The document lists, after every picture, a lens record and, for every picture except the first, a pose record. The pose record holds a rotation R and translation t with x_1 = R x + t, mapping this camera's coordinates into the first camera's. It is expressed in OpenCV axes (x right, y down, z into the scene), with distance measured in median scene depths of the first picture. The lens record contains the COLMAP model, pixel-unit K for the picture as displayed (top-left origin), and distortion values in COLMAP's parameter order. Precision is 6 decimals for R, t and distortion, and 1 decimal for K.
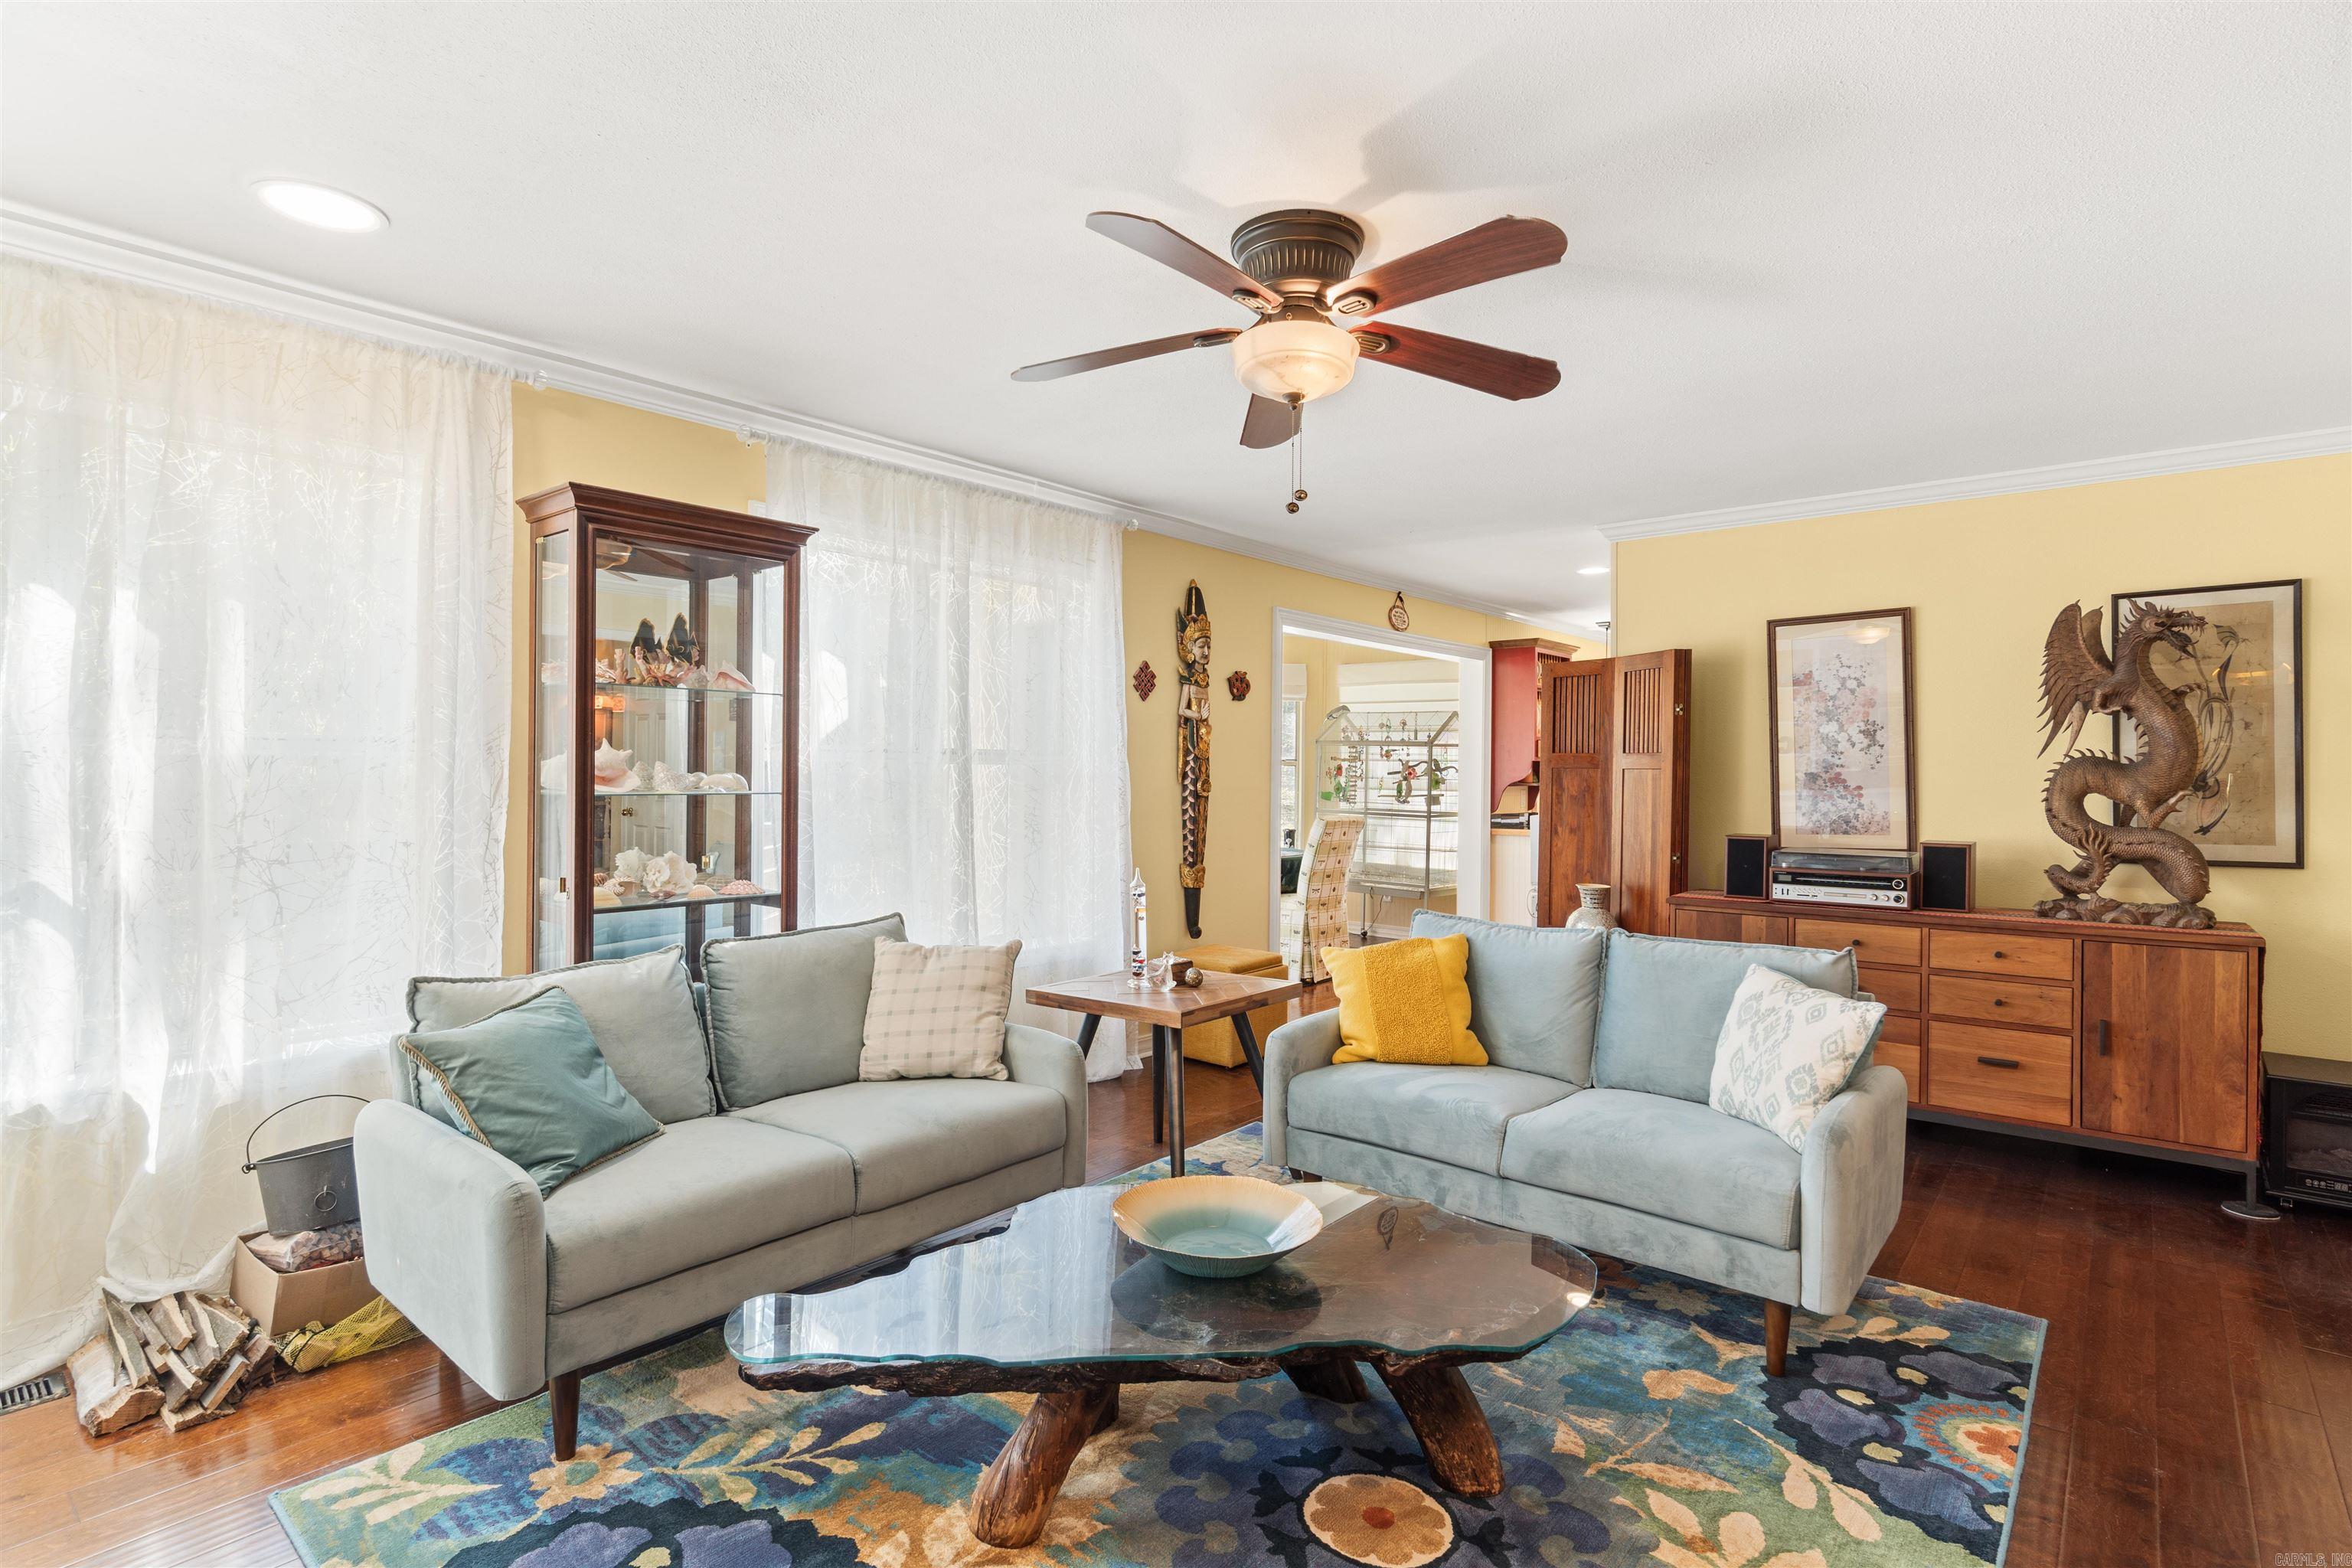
lens RADIAL K [[1179.2, 0, 1176.0], [0, 1179.2, 784.0], [0, 0, 1]] dist [-0.000188, 0.000151]
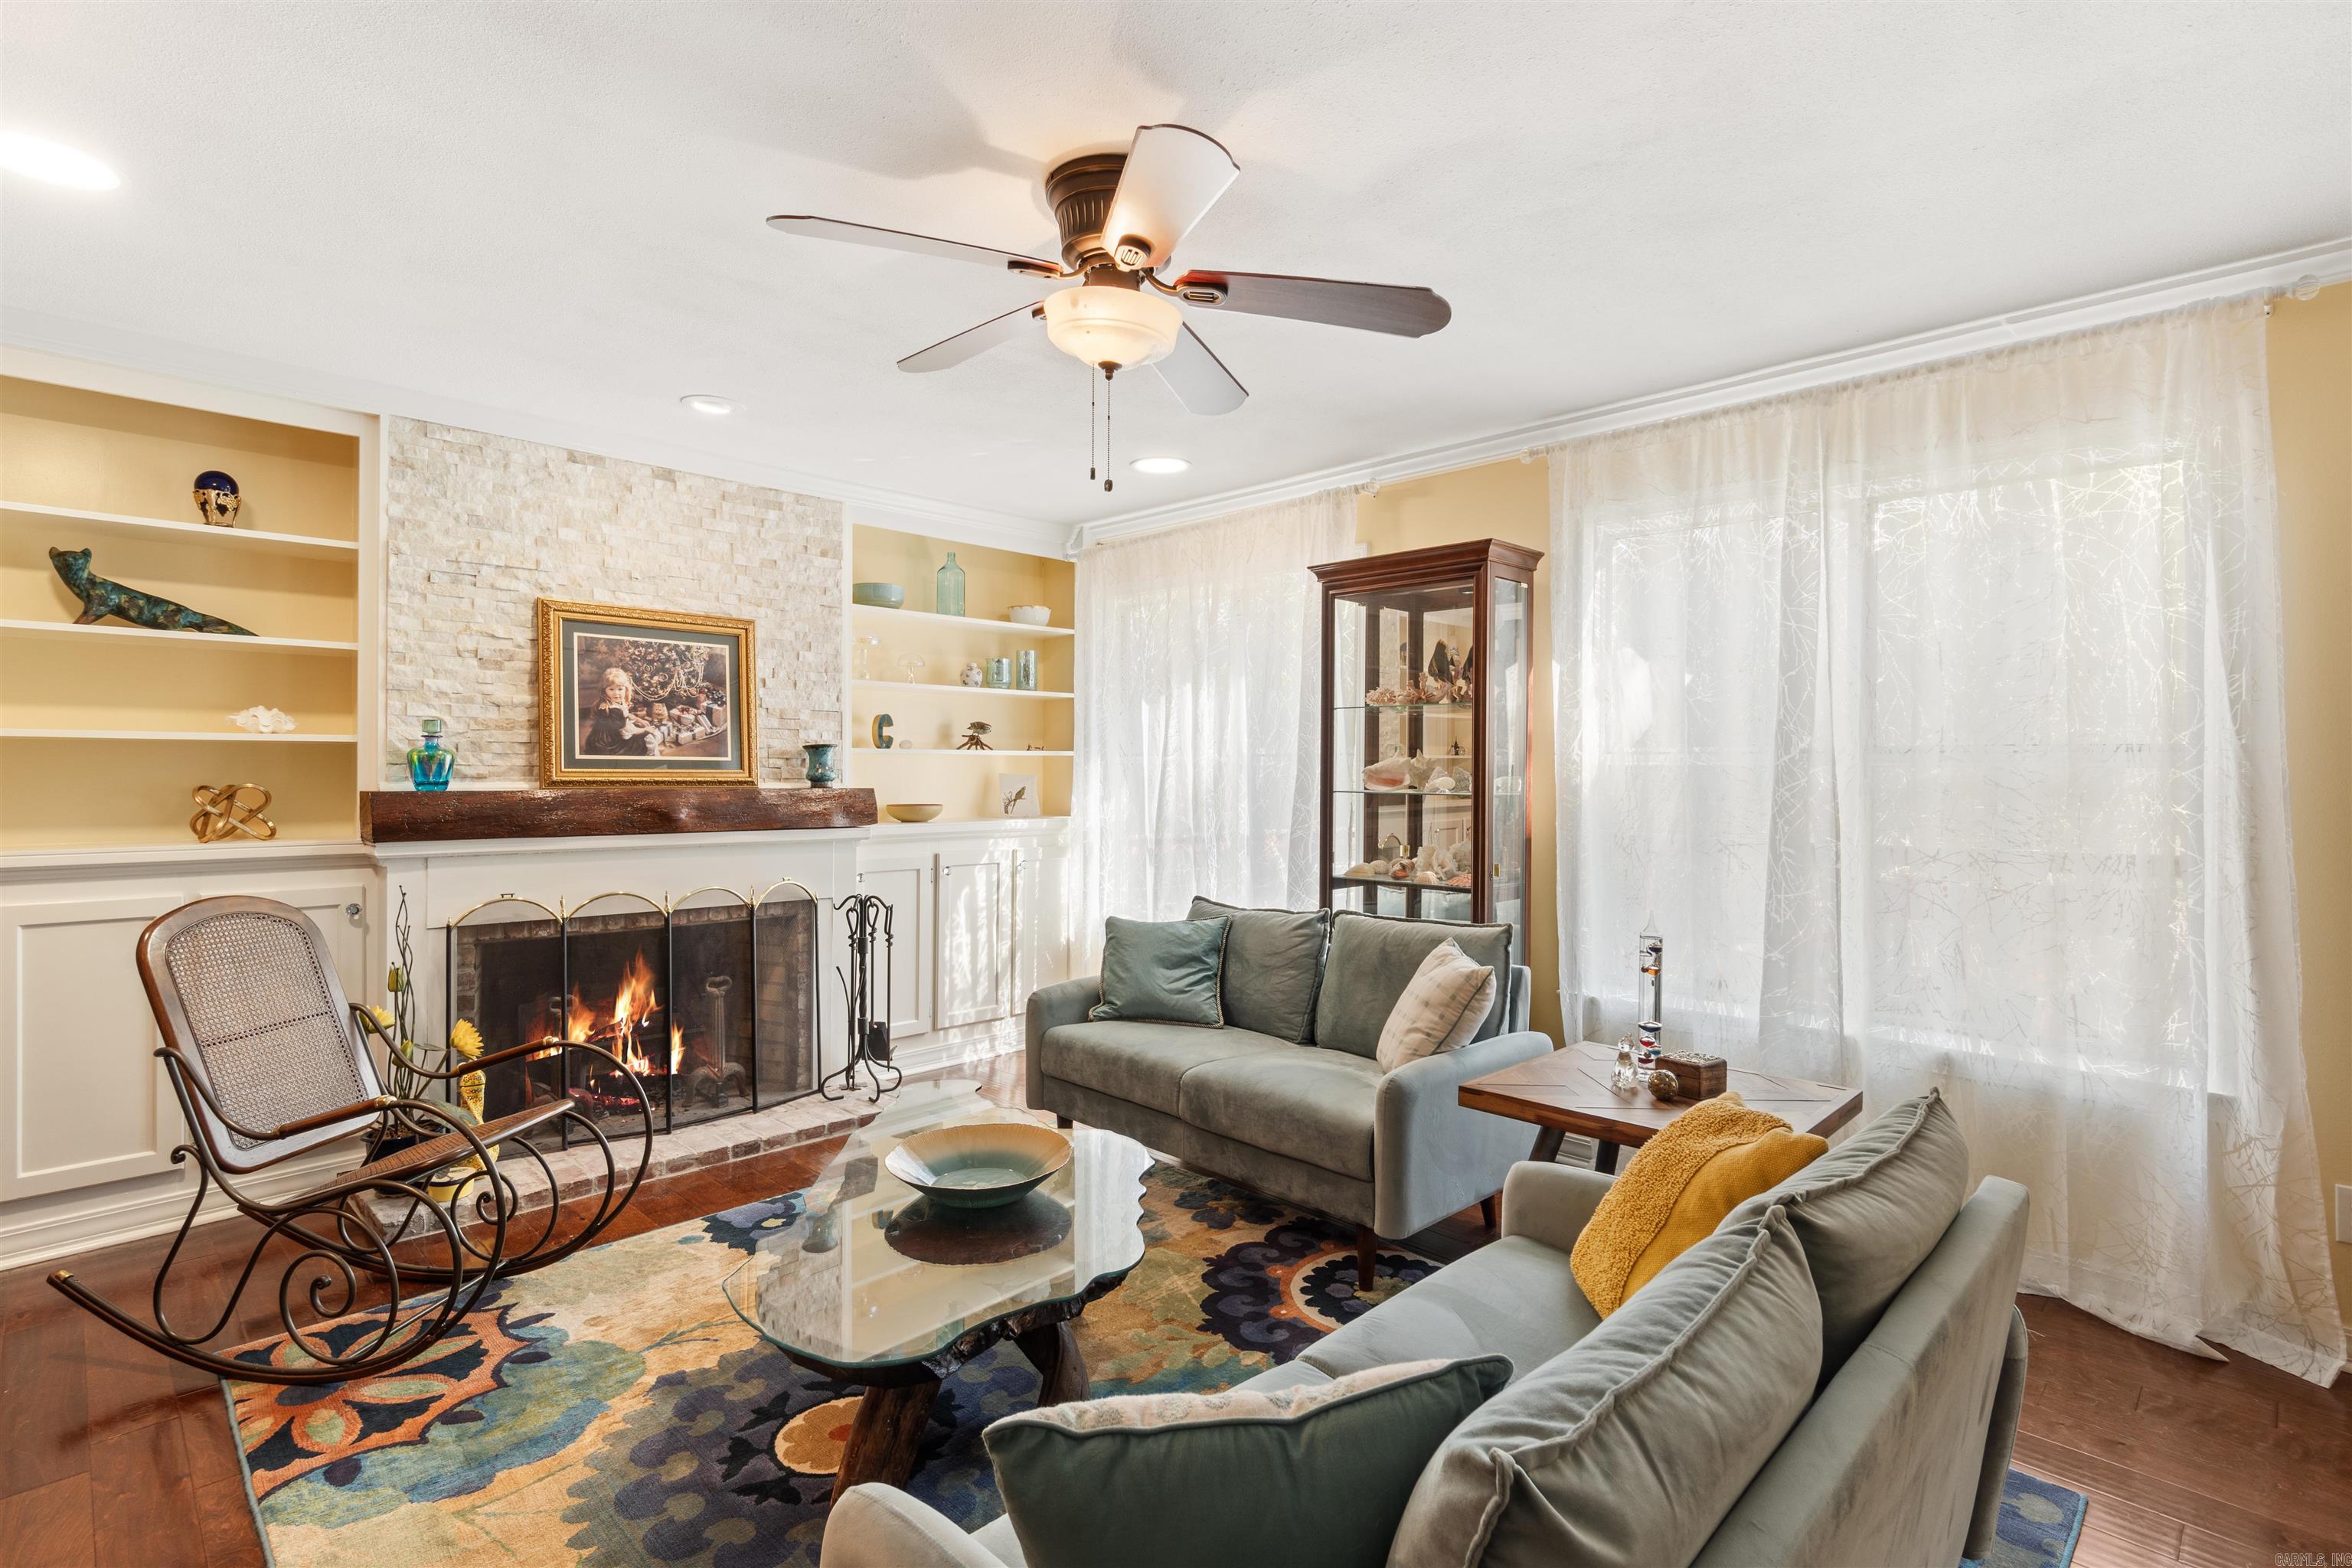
lens RADIAL K [[1205.9, 0, 1214.8], [0, 1205.9, 791.1], [0, 0, 1]] dist [0.000650, -0.000190]
pose [[-0.068303, -0.003190, -0.997660, 0.627718], [-0.015275, 0.999881, -0.002151, 0.008617], [0.997548, 0.015092, -0.068344, 0.687660]]
